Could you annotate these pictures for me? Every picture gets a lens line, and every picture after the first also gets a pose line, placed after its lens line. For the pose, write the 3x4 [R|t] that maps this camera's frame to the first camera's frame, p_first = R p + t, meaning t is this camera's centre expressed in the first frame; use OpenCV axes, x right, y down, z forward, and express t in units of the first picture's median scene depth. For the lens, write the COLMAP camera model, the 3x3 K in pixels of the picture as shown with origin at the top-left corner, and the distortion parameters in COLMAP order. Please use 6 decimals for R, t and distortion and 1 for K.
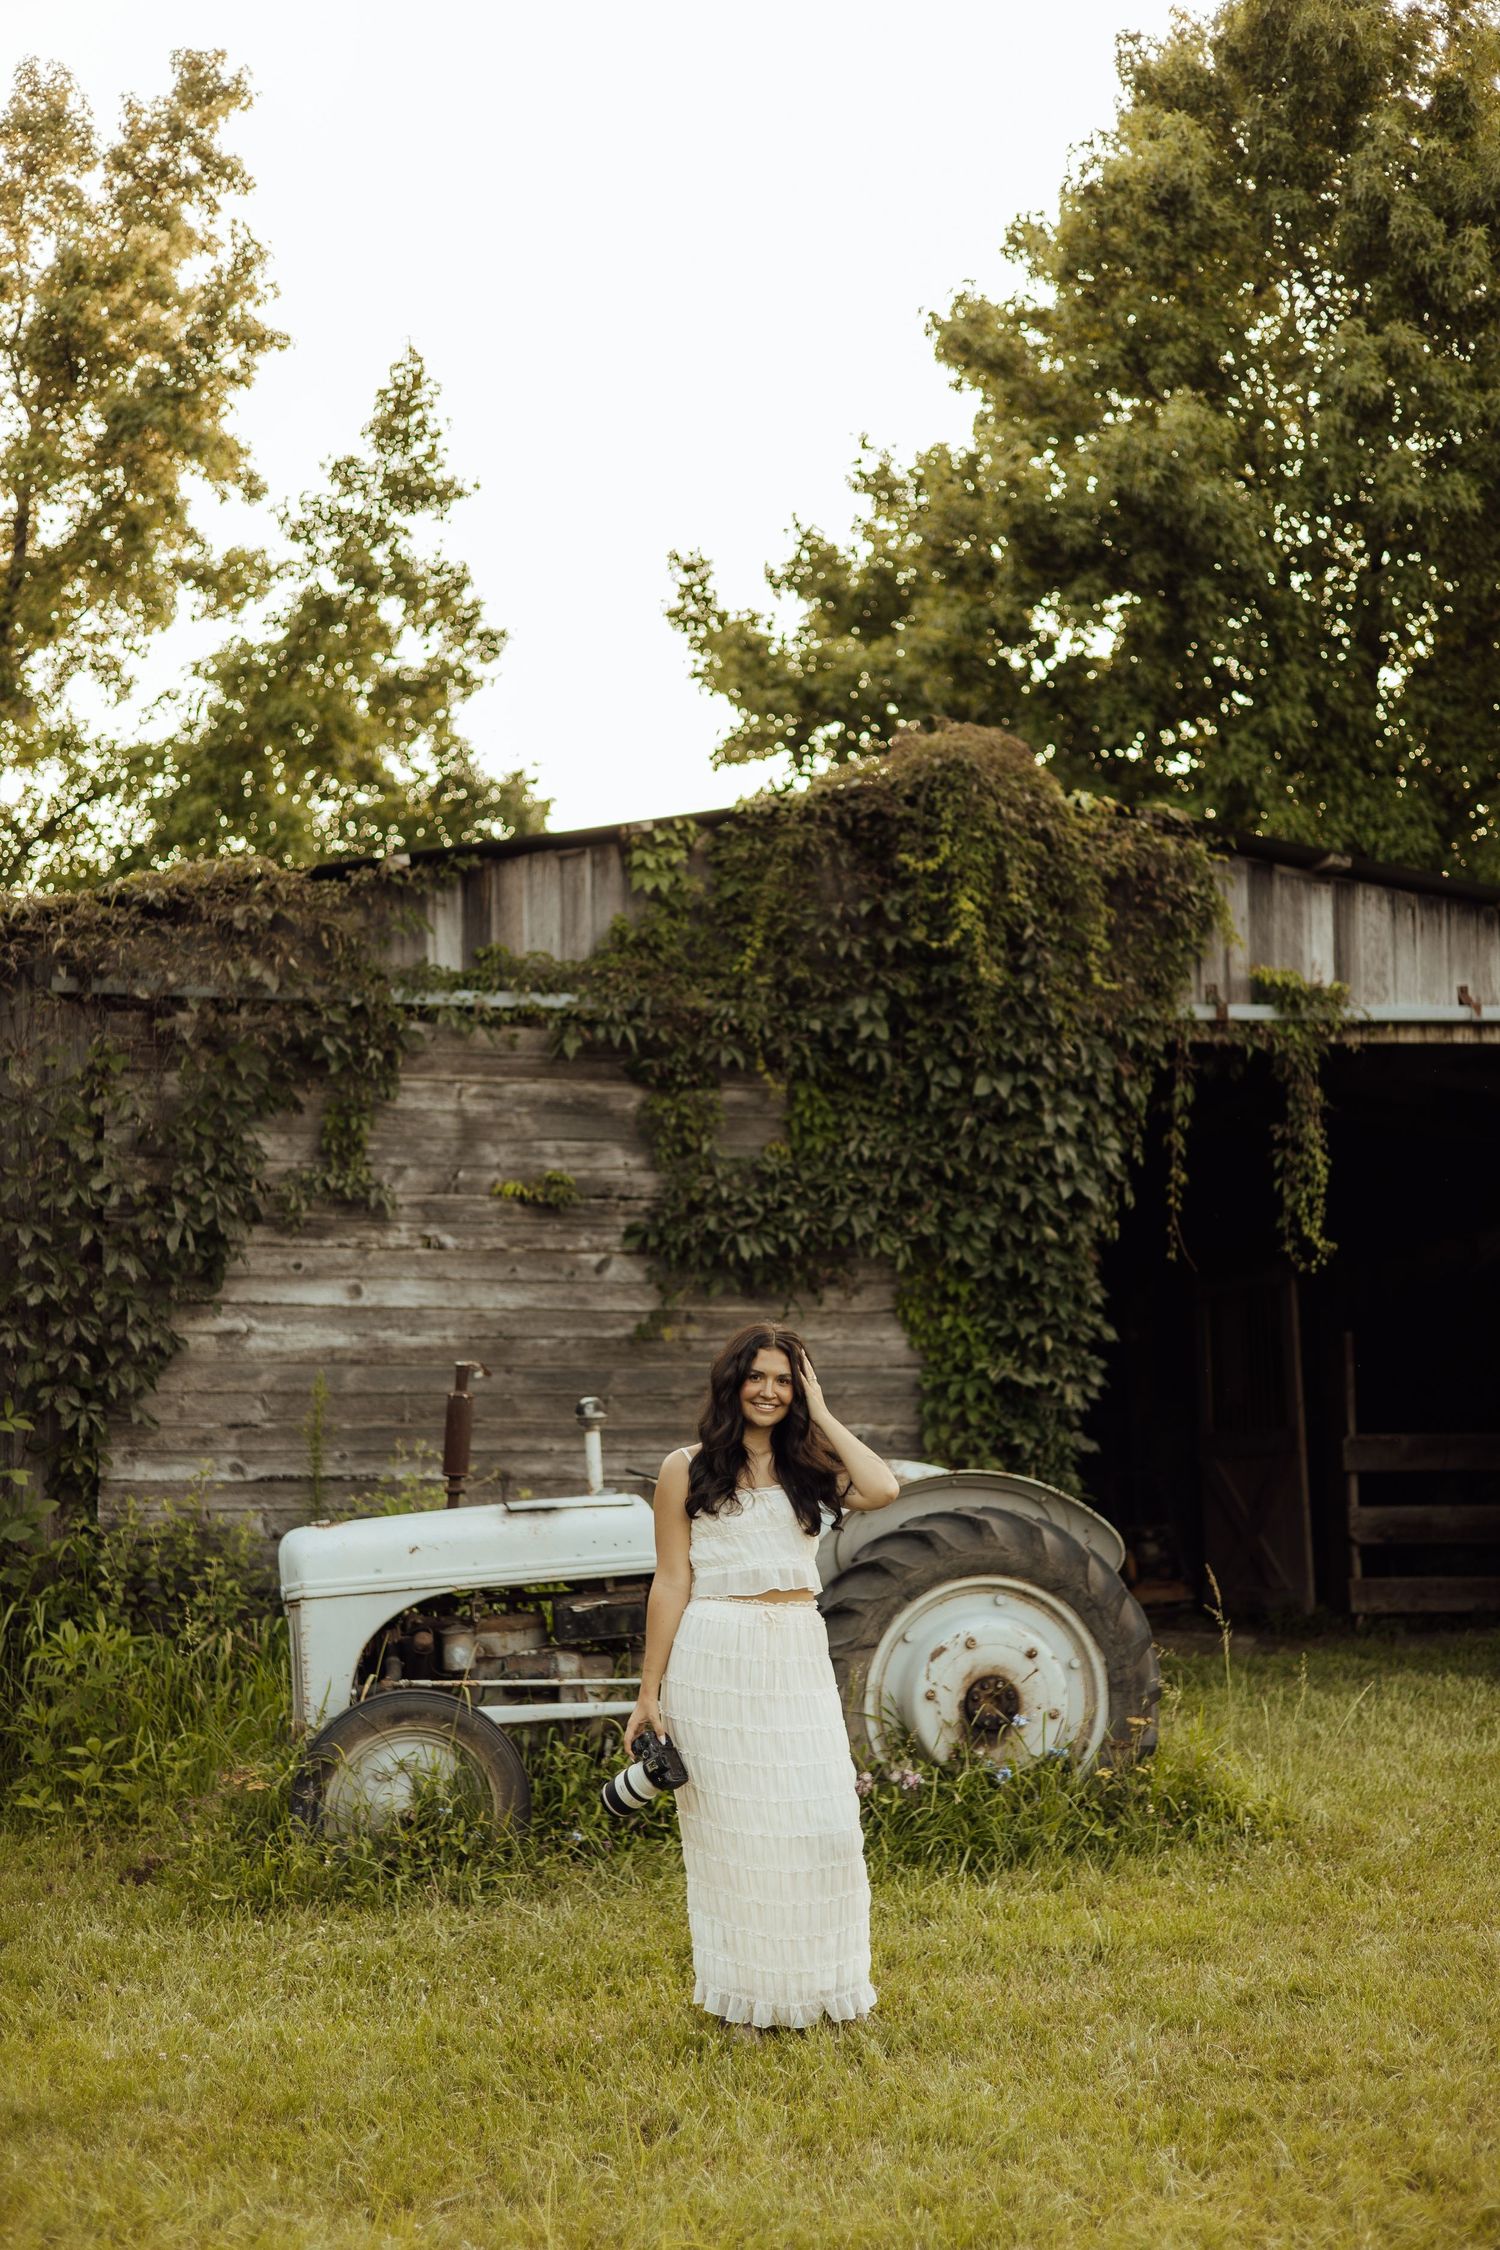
lens RADIAL K [[3581.8, 0, 750.0], [0, 3581.8, 1125.0], [0, 0, 1]] dist [0.008583, 0.068240]
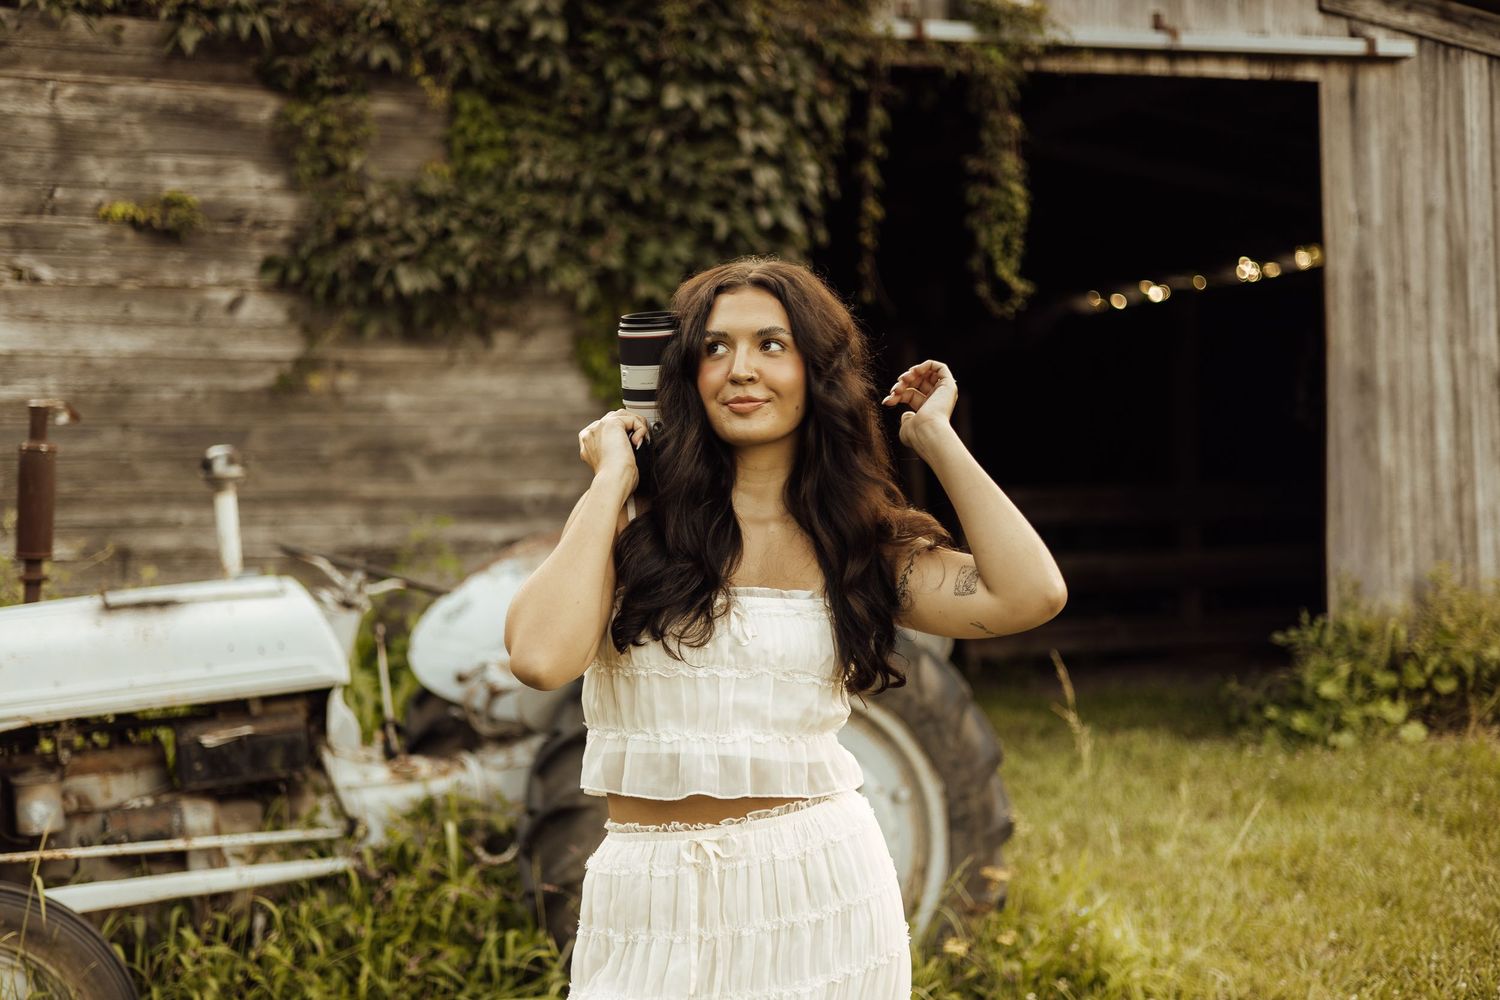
lens RADIAL K [[2387.8, 0, 749.0], [0, 2387.8, 554.8], [0, 0, 1]] dist [0.008583, 0.068240]
pose [[0.985893, -0.022255, 0.165889, -0.016281], [0.004368, 0.994205, 0.107414, 0.038055], [-0.167319, -0.105174, 0.980277, 0.415336]]
